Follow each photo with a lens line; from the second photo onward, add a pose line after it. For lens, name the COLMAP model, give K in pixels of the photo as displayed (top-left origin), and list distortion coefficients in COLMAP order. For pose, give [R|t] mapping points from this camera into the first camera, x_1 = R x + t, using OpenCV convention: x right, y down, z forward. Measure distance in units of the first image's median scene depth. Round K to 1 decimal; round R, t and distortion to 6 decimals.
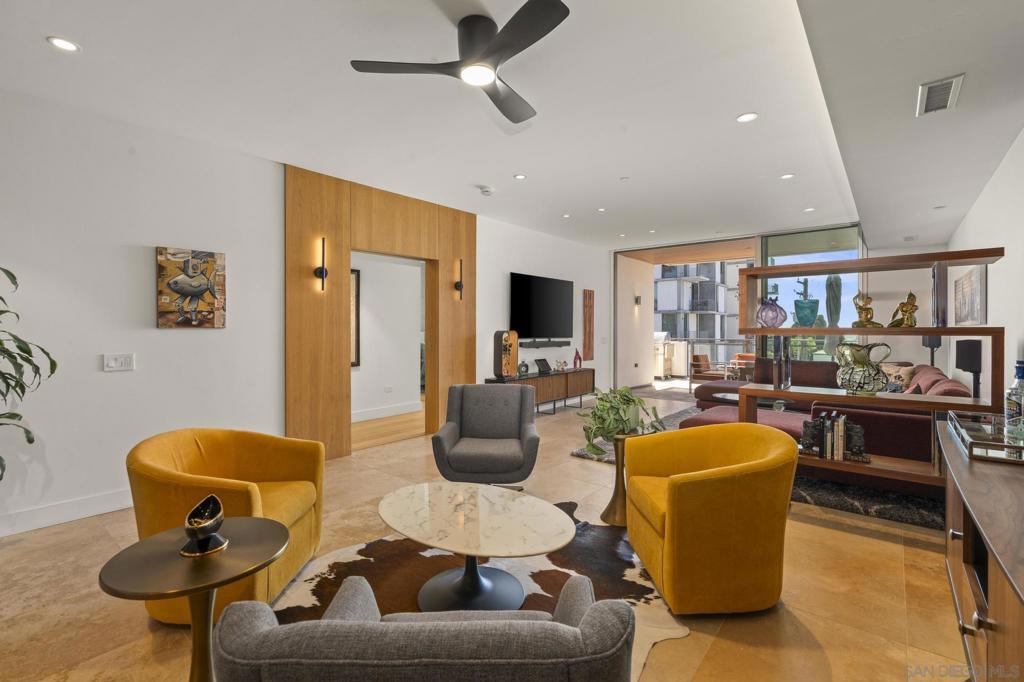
lens RADIAL K [[463.1, 0, 507.9], [0, 463.1, 333.2], [0, 0, 1]] dist [-0.007056, 0.002487]
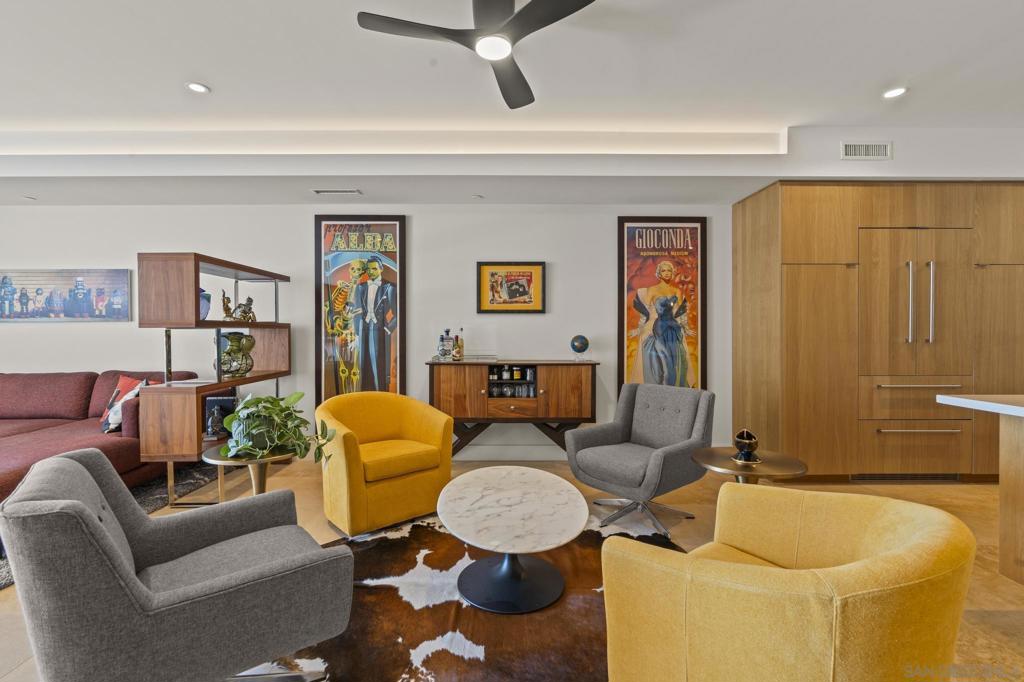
lens RADIAL K [[463.1, 0, 507.5], [0, 463.1, 336.9], [0, 0, 1]] dist [-0.007056, 0.002487]
pose [[-0.647936, -0.007191, 0.761661, -0.744786], [0.007961, 0.999837, 0.016211, 0.015786], [-0.761653, 0.016567, -0.647773, 1.467608]]
